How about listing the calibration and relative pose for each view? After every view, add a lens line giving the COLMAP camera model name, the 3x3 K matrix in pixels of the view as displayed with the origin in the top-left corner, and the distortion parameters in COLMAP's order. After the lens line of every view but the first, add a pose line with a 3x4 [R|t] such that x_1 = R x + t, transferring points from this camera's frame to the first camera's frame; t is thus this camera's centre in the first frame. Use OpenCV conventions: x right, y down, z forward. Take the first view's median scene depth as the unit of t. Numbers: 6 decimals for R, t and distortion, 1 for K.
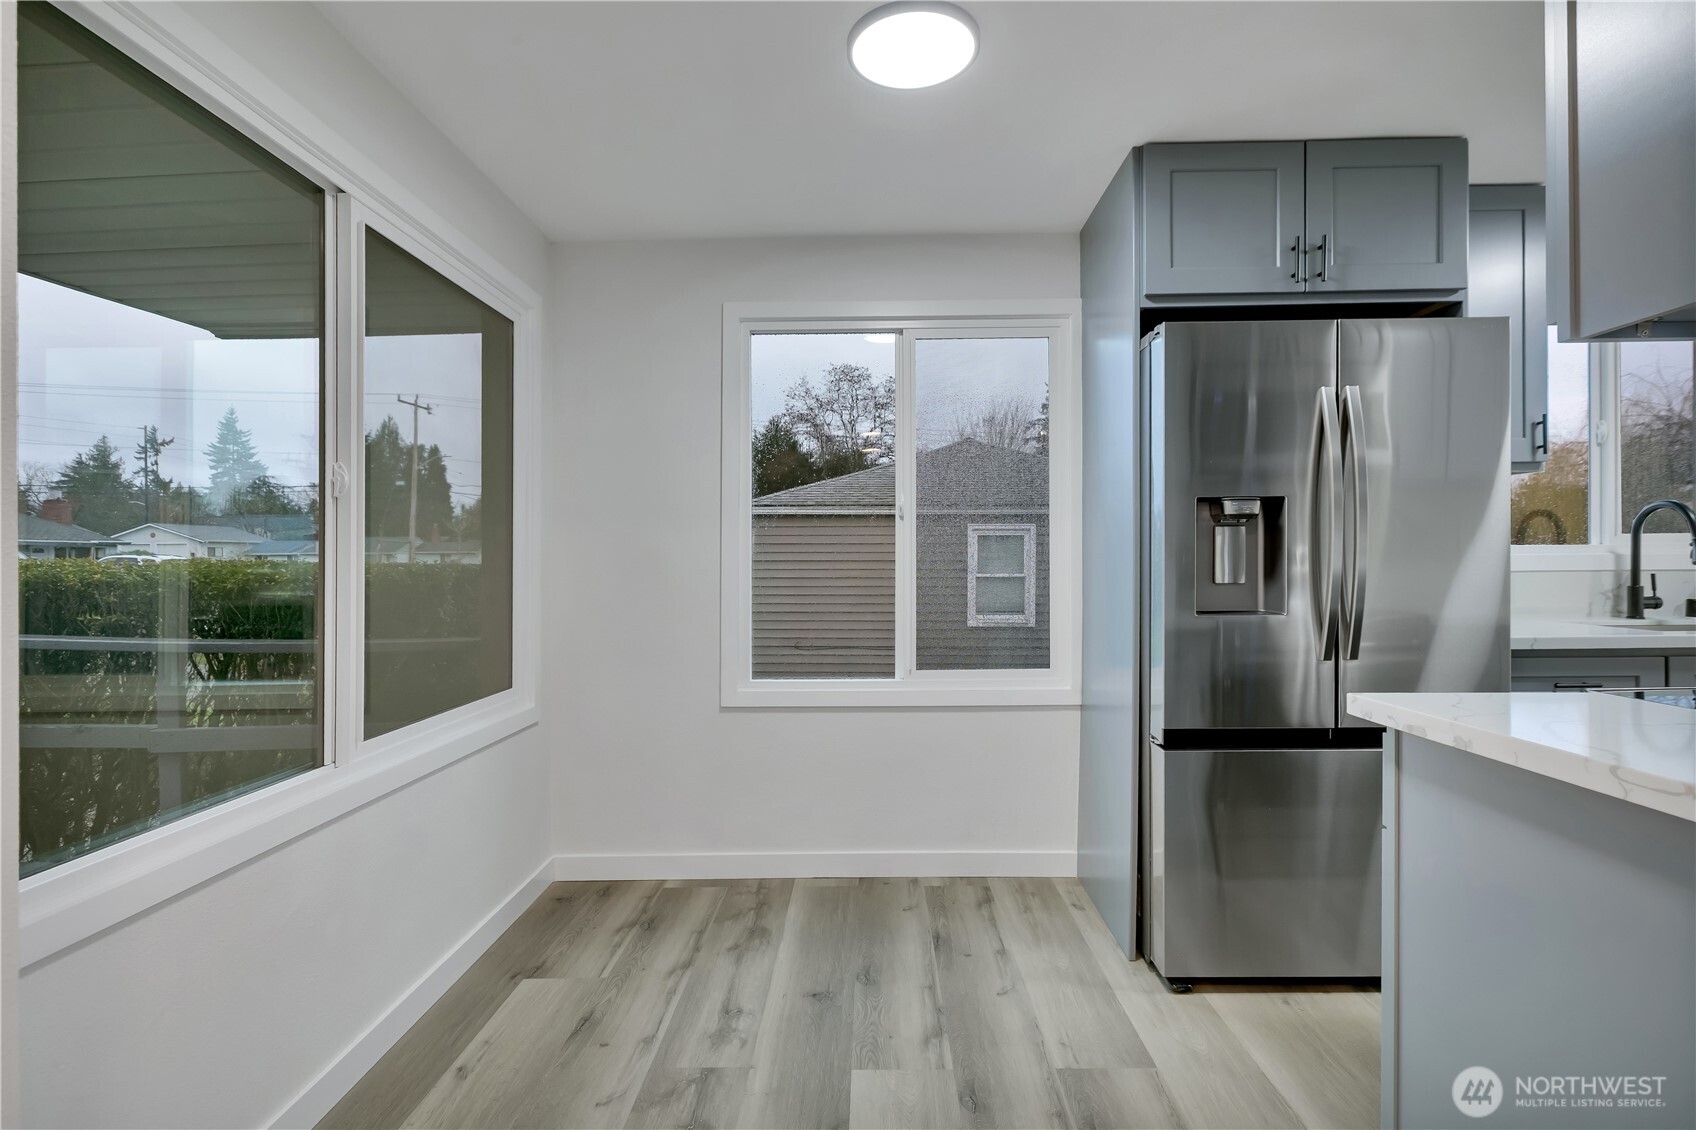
lens RADIAL K [[826.6, 0, 884.1], [0, 826.6, 527.8], [0, 0, 1]] dist [0.000338, 0.001443]
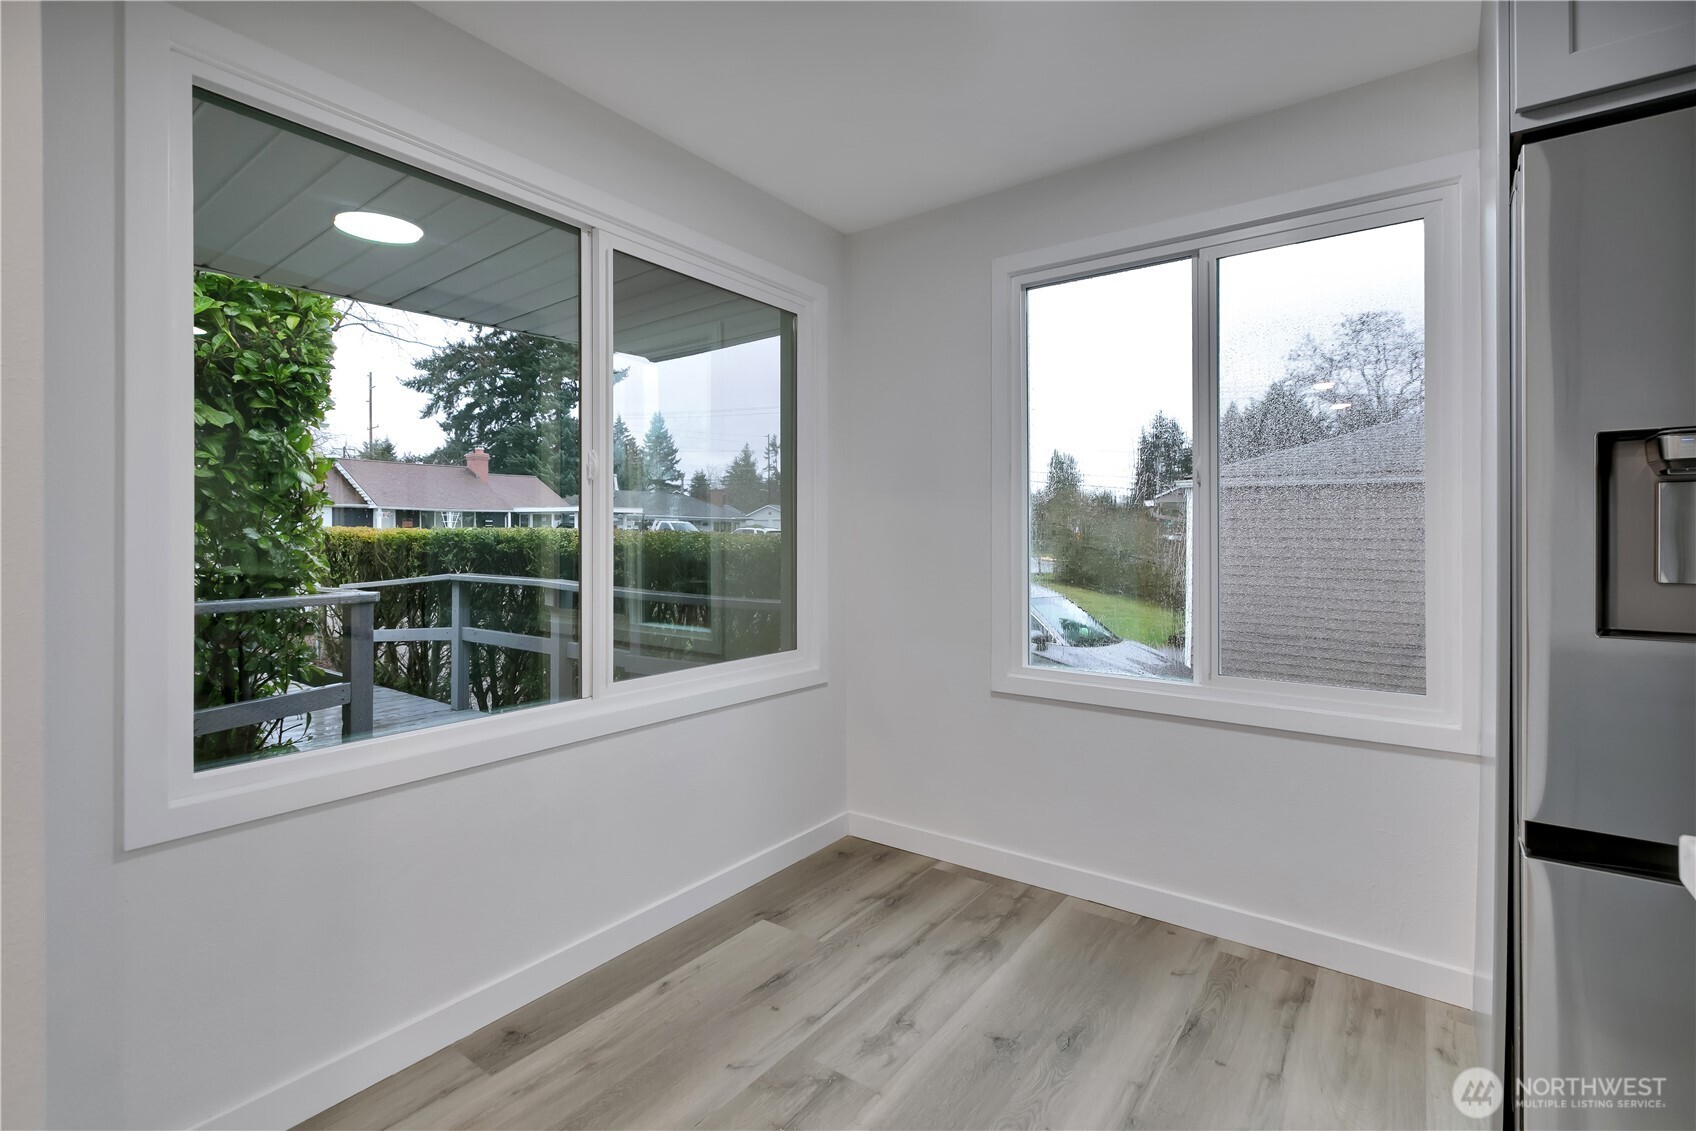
lens RADIAL K [[796.6, 0, 846.3], [0, 796.6, 509.3], [0, 0, 1]] dist [-0.000572, 0.000567]
pose [[0.804524, -0.008257, -0.593863, 0.240628], [0.012019, 0.999925, 0.002379, 0.006991], [0.593798, -0.009051, 0.804563, 0.202491]]
